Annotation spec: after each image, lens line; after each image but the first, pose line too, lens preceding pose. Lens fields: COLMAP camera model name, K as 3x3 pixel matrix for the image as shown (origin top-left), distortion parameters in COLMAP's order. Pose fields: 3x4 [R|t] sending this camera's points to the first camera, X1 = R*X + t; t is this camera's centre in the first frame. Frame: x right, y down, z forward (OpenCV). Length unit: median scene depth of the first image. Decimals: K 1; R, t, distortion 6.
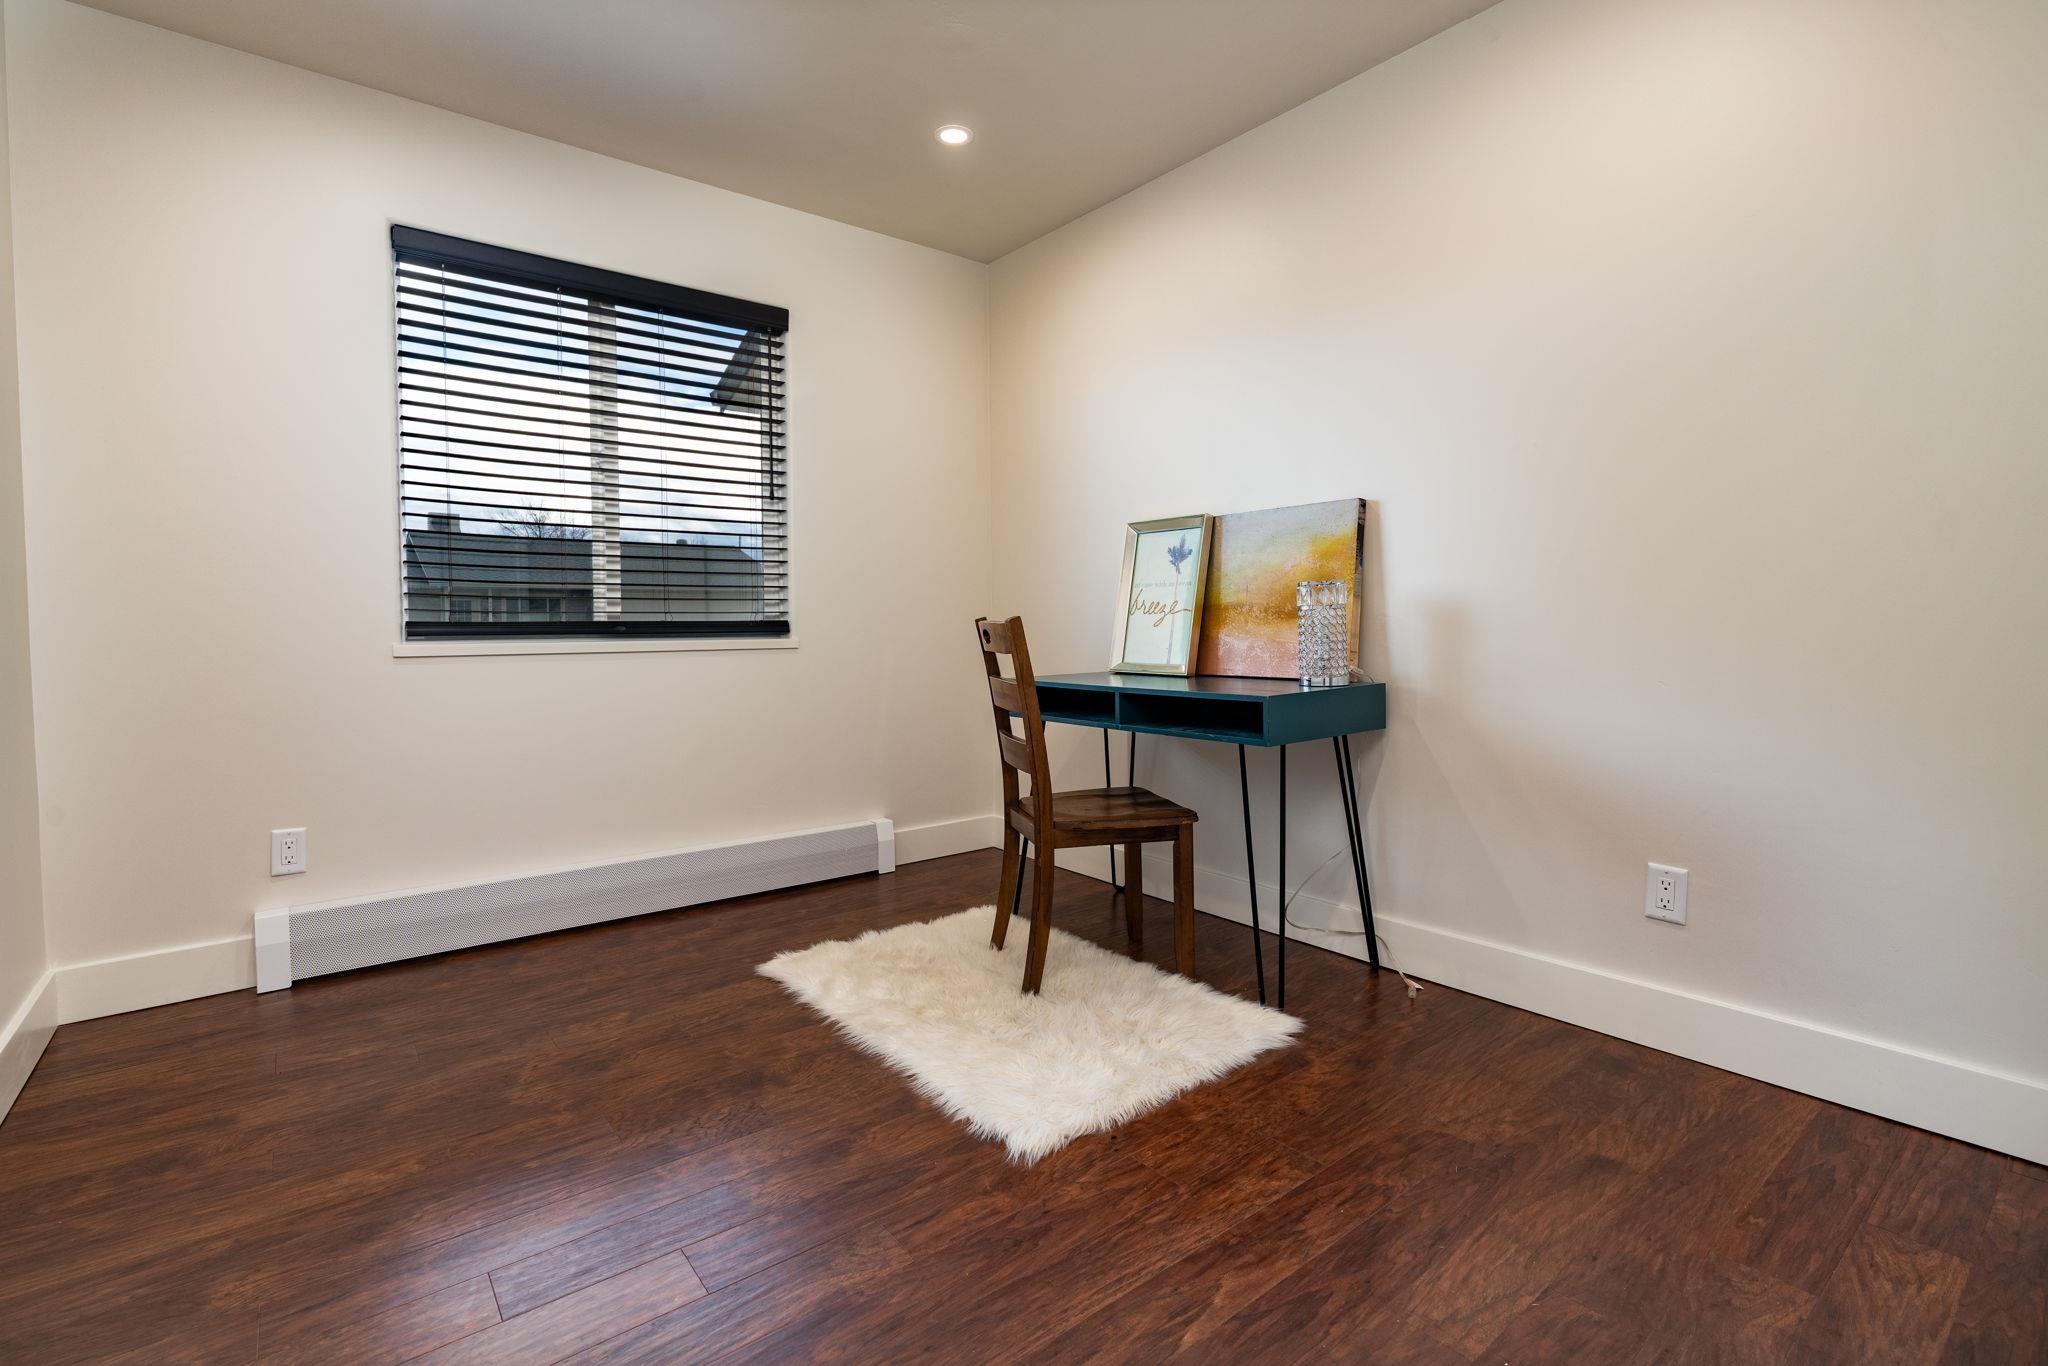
lens RADIAL K [[927.1, 0, 1032.7], [0, 927.1, 656.7], [0, 0, 1]] dist [-0.019010, 0.001354]
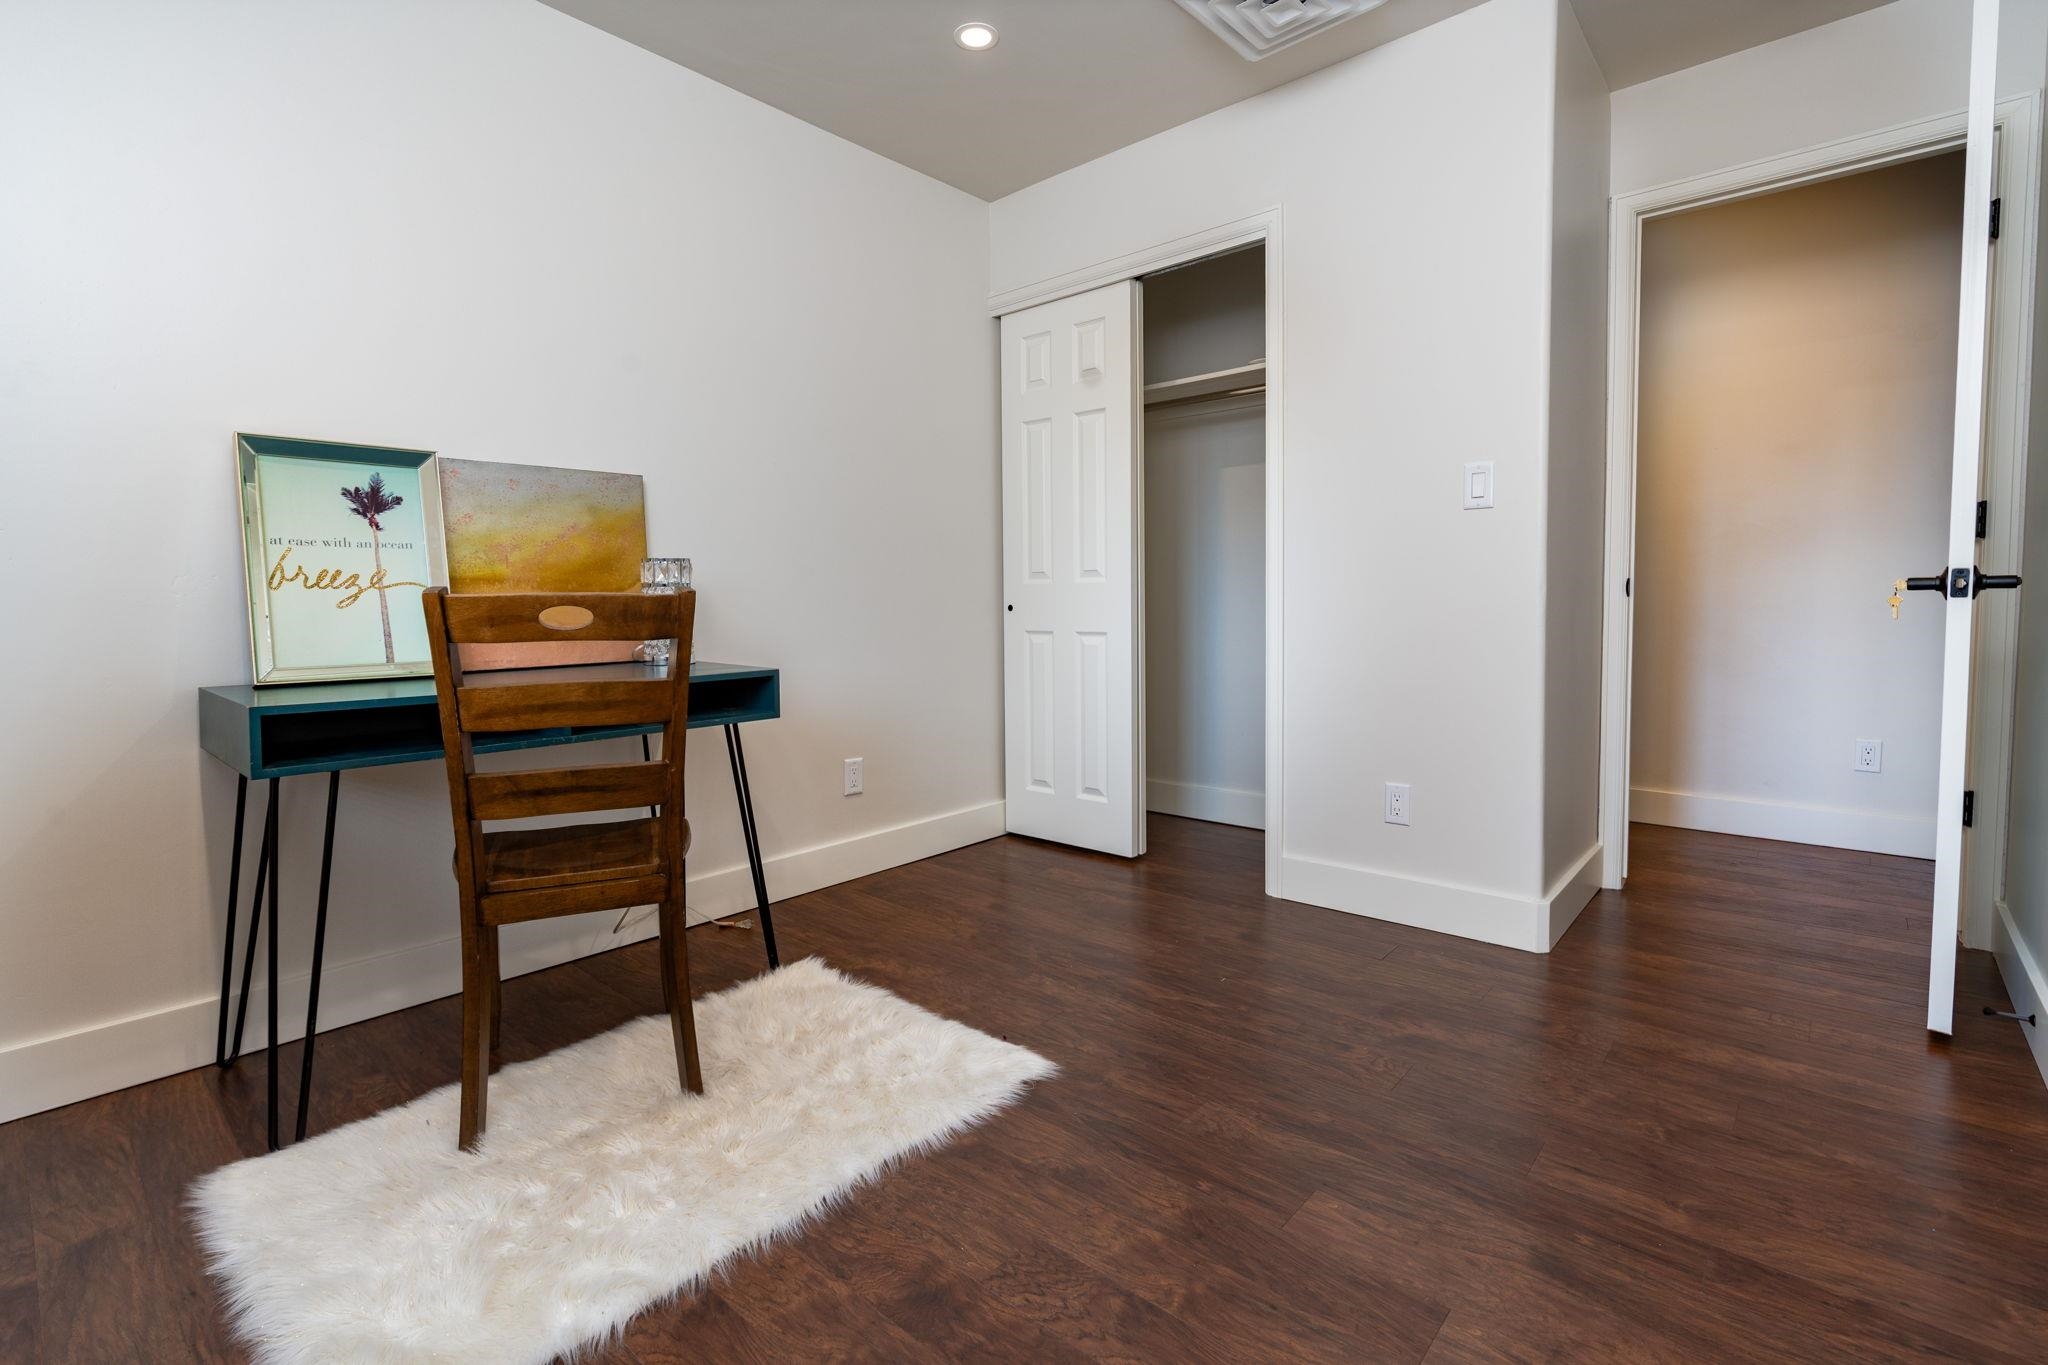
lens RADIAL K [[927.1, 0, 1032.7], [0, 927.1, 656.2], [0, 0, 1]] dist [-0.019010, 0.001354]
pose [[-0.167955, -0.056133, 0.984195, -0.848210], [0.047775, 0.996741, 0.065002, -0.025867], [-0.984636, 0.057937, -0.164726, 0.924108]]
